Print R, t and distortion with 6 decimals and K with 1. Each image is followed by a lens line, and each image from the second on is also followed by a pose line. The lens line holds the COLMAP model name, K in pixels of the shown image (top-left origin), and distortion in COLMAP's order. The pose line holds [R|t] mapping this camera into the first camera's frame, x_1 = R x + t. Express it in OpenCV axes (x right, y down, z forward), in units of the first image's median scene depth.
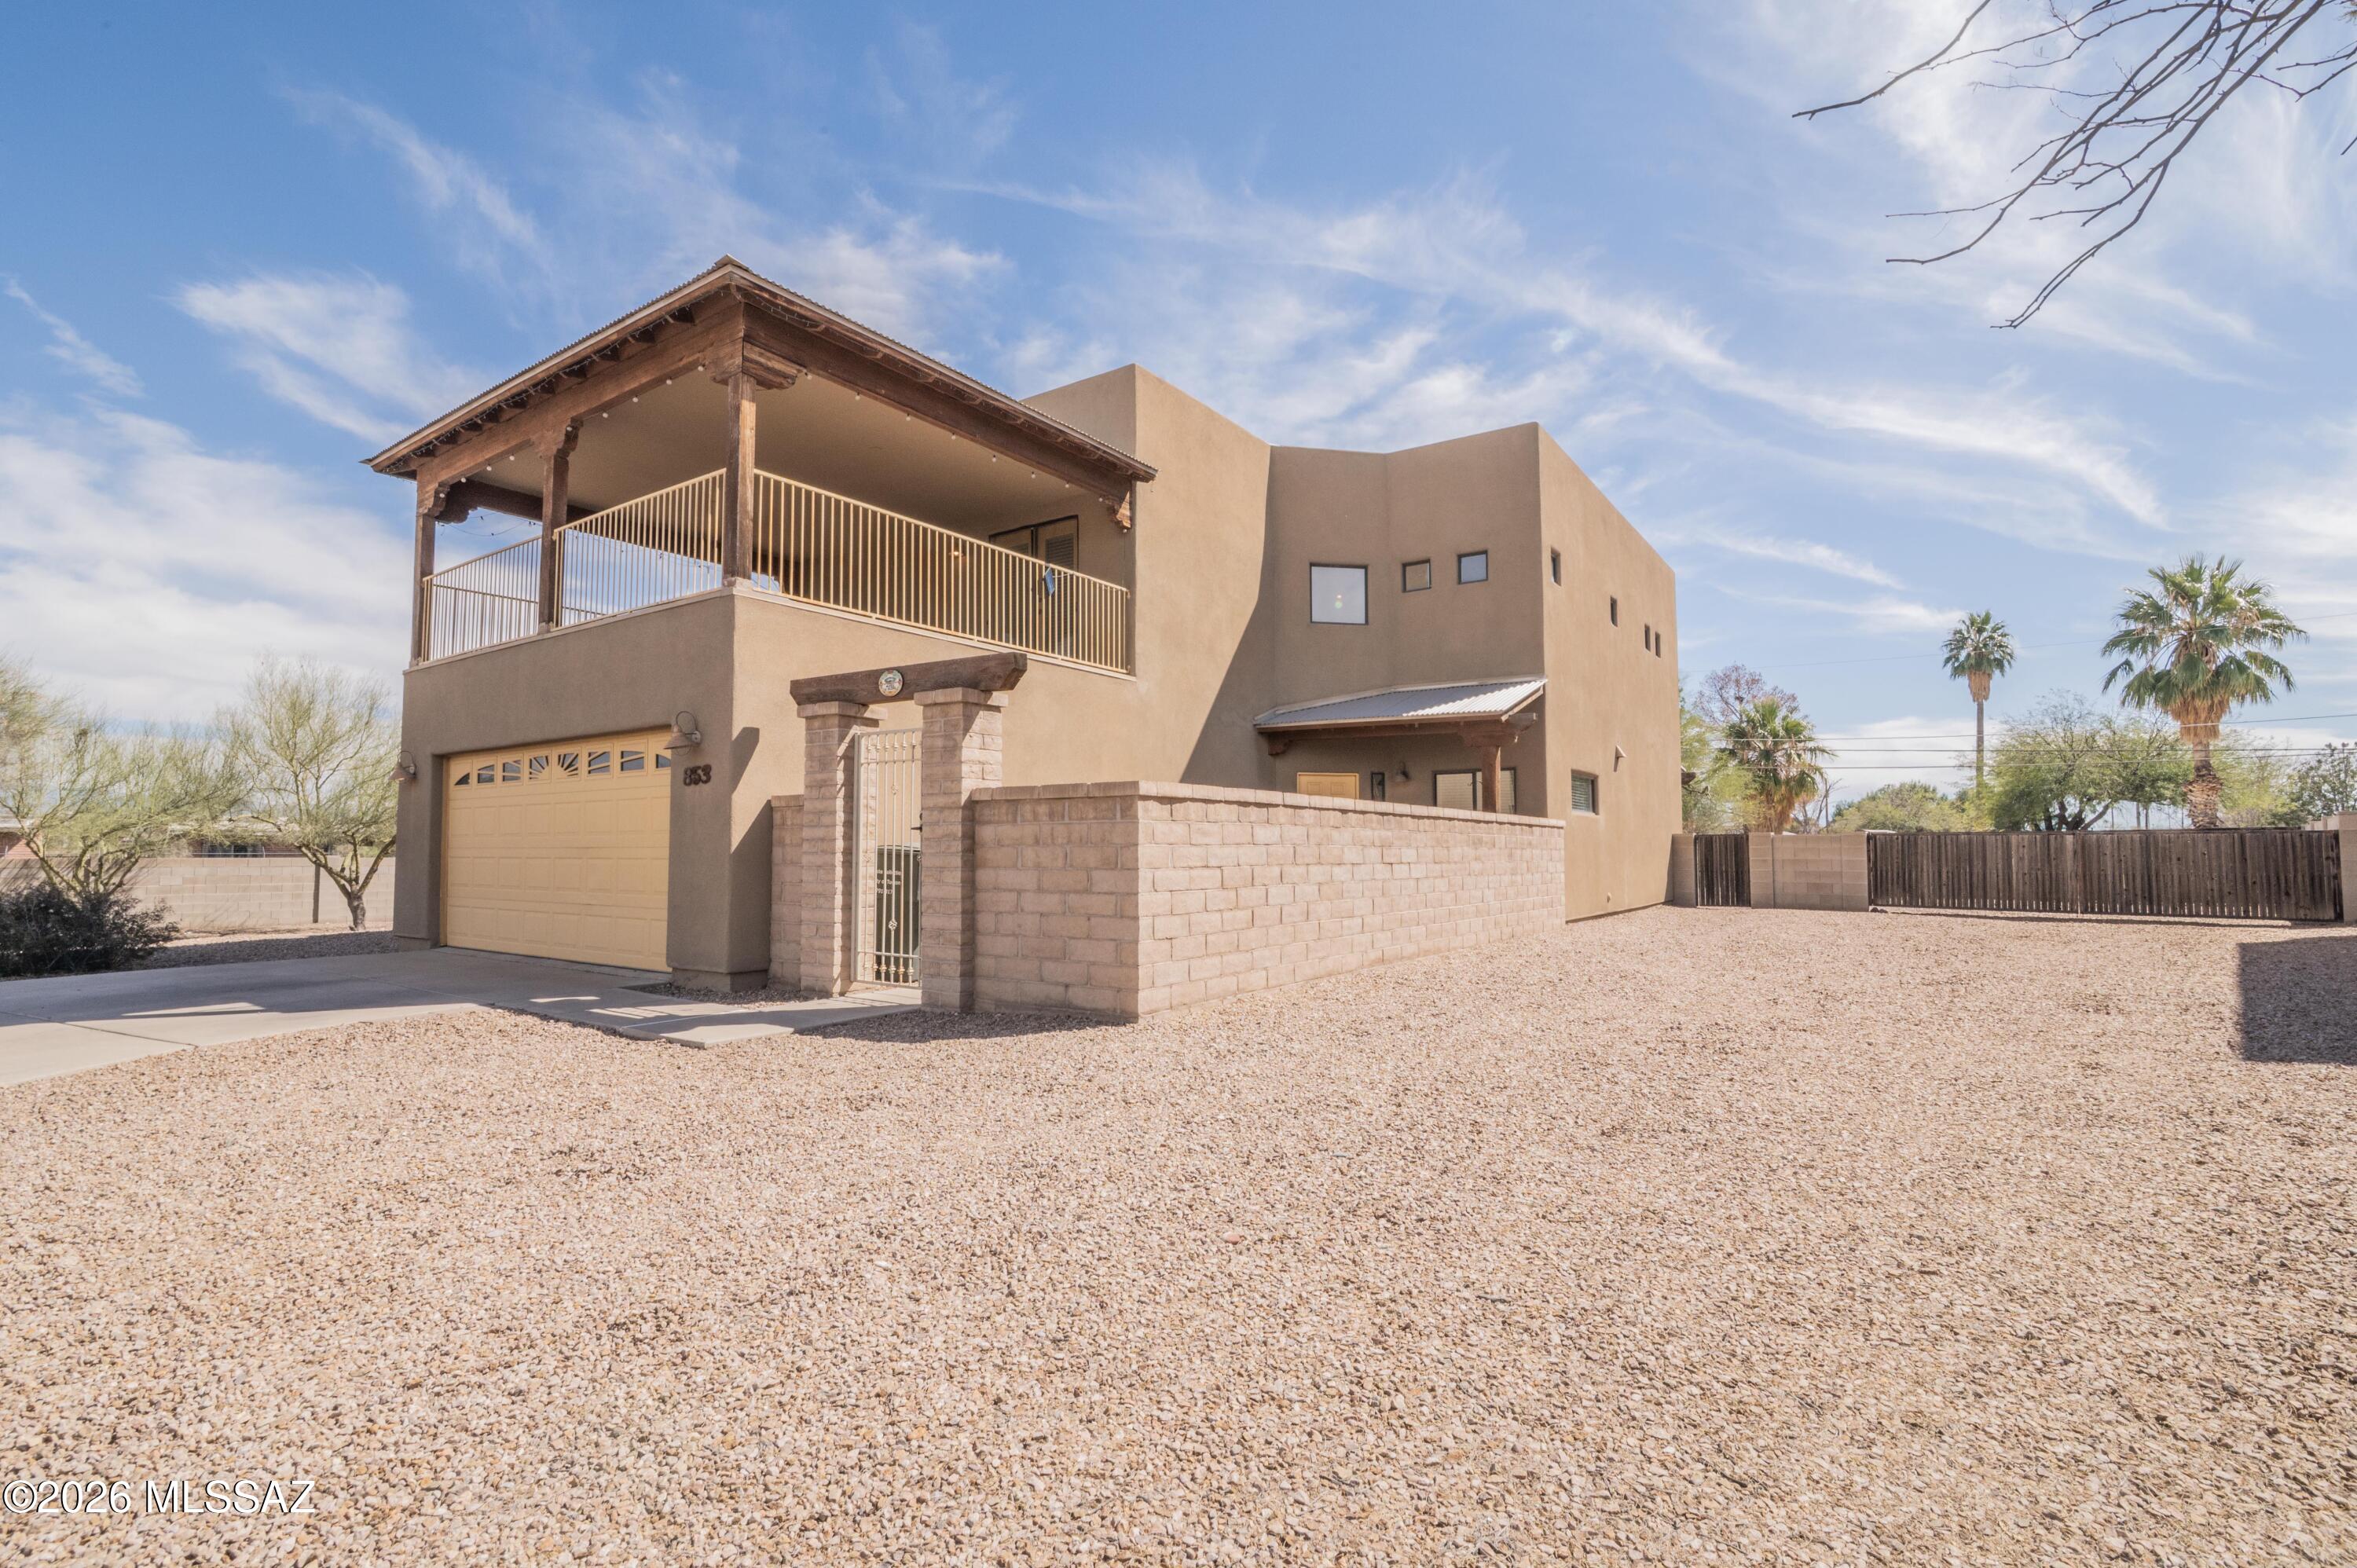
lens RADIAL K [[1065.9, 0, 1185.0], [0, 1065.9, 790.9], [0, 0, 1]] dist [0.008517, 0.000096]
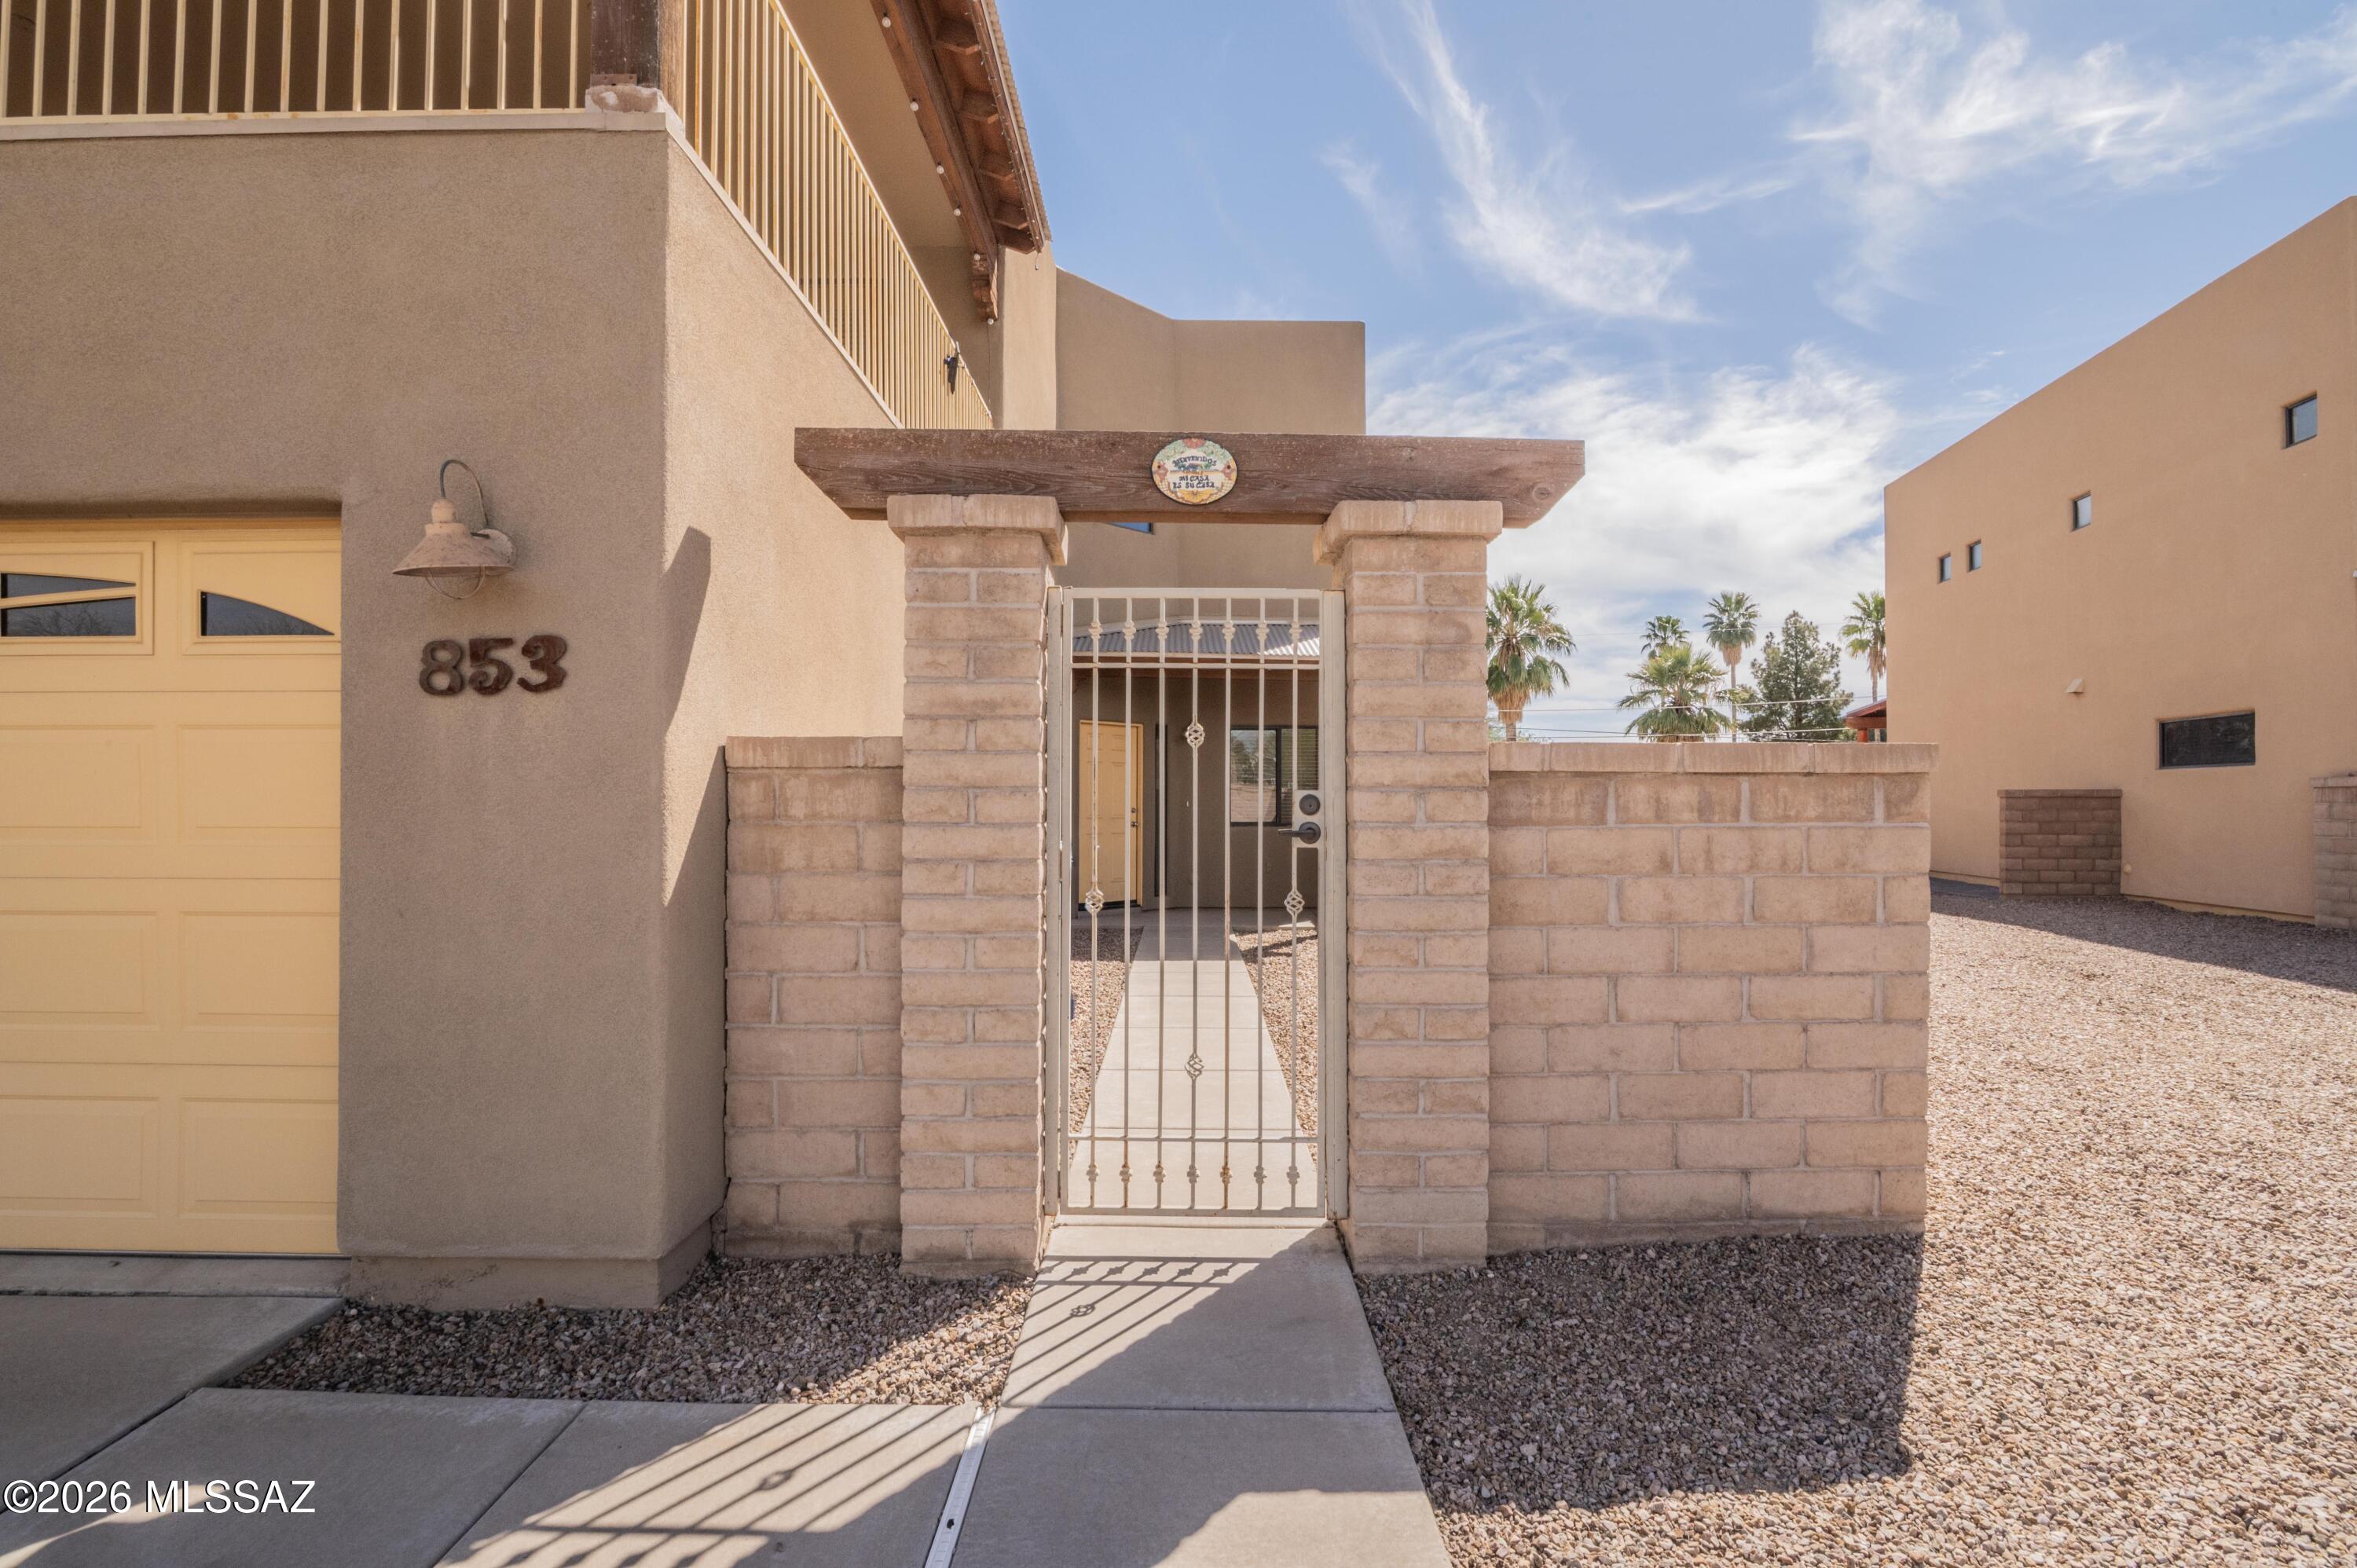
lens RADIAL K [[1063.5, 0, 1178.5], [0, 1063.5, 784.0], [0, 0, 1]] dist [-0.018751, 0.000134]
pose [[0.822845, 0.009541, 0.568186, -0.554812], [-0.033819, 0.998909, 0.032204, 0.004834], [-0.567259, -0.045715, 0.822270, 0.730263]]
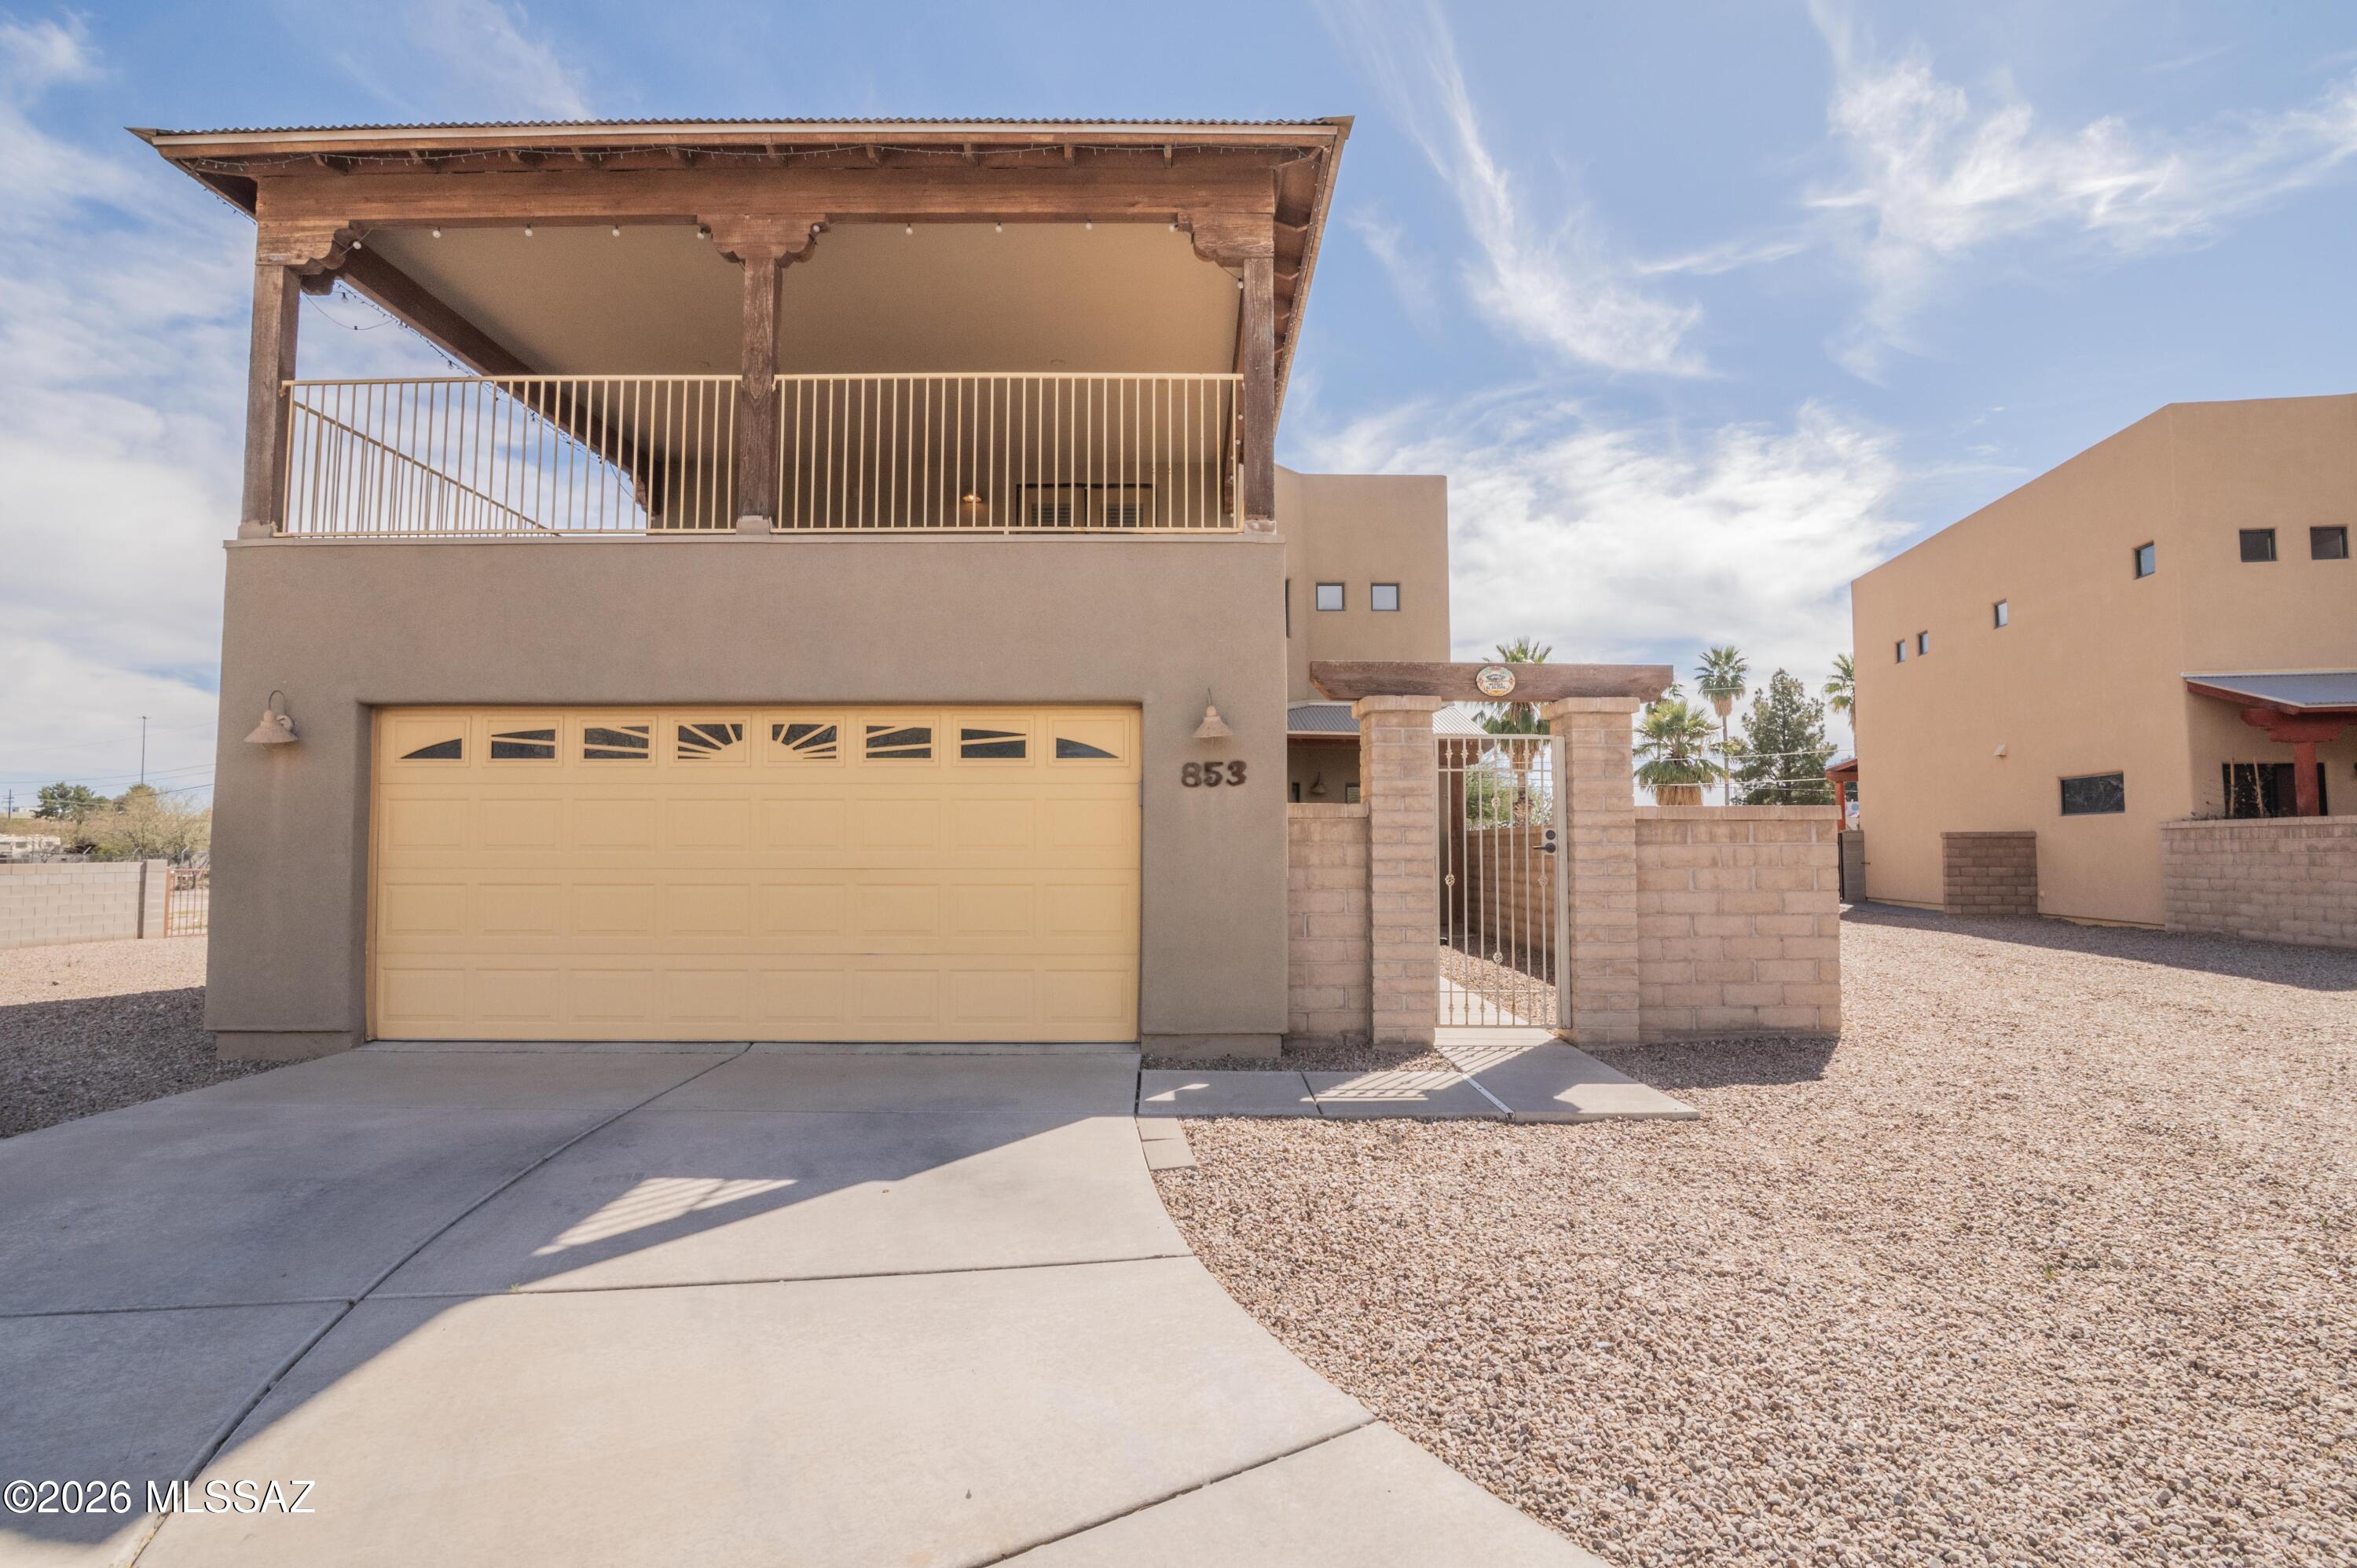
lens RADIAL K [[1063.5, 0, 1178.5], [0, 1063.5, 784.0], [0, 0, 1]] dist [-0.018751, 0.000134]
pose [[0.819293, 0.034057, 0.572363, -1.075522], [-0.033122, 0.999379, -0.012054, 0.002771], [-0.572417, -0.009082, 0.819912, 0.475029]]
